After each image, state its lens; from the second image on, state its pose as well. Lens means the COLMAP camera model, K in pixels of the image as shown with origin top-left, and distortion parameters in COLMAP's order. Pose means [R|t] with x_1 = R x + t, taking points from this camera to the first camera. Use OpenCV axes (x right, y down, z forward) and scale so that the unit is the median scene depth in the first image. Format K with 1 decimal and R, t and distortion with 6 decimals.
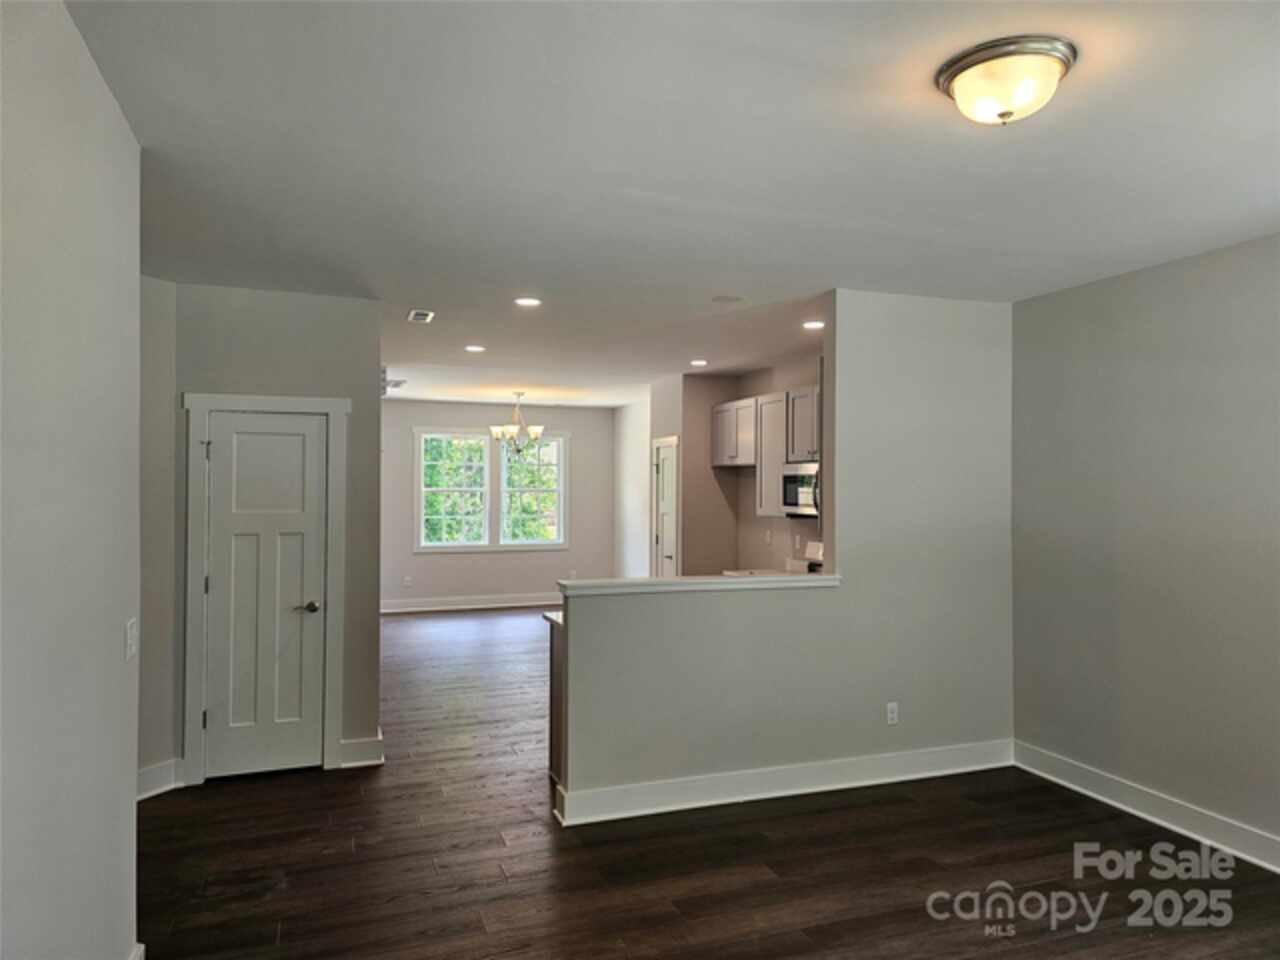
lens RADIAL K [[857.5, 0, 646.1], [0, 857.5, 476.3], [0, 0, 1]] dist [0.047281, -0.013074]
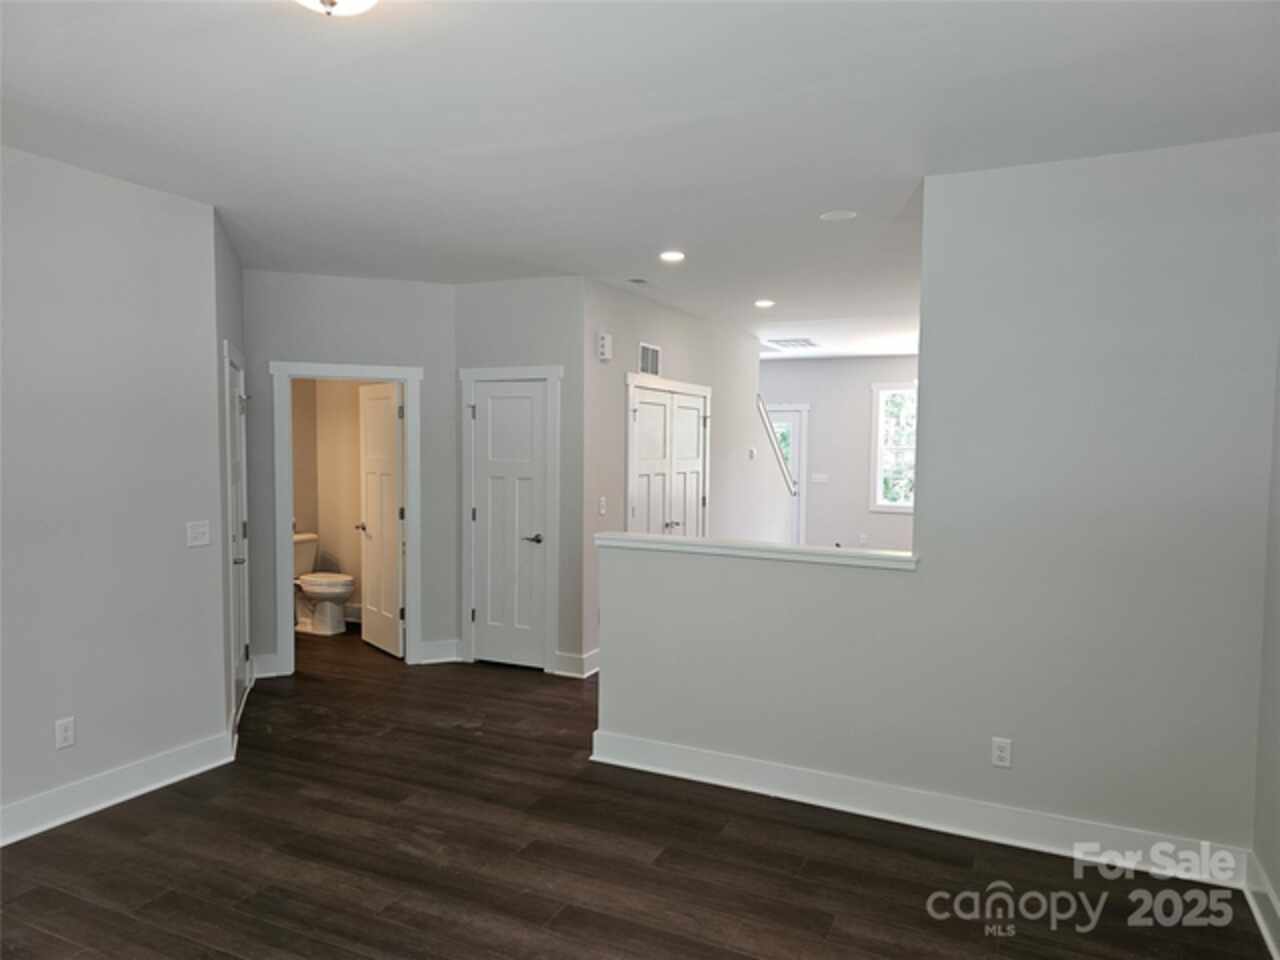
lens RADIAL K [[857.5, 0, 643.6], [0, 857.5, 481.2], [0, 0, 1]] dist [0.047281, -0.013074]
pose [[0.693663, 0.037299, -0.719333, 0.644001], [0.000513, 0.998633, 0.052275, 0.007034], [0.720300, -0.036630, 0.692695, 0.300853]]
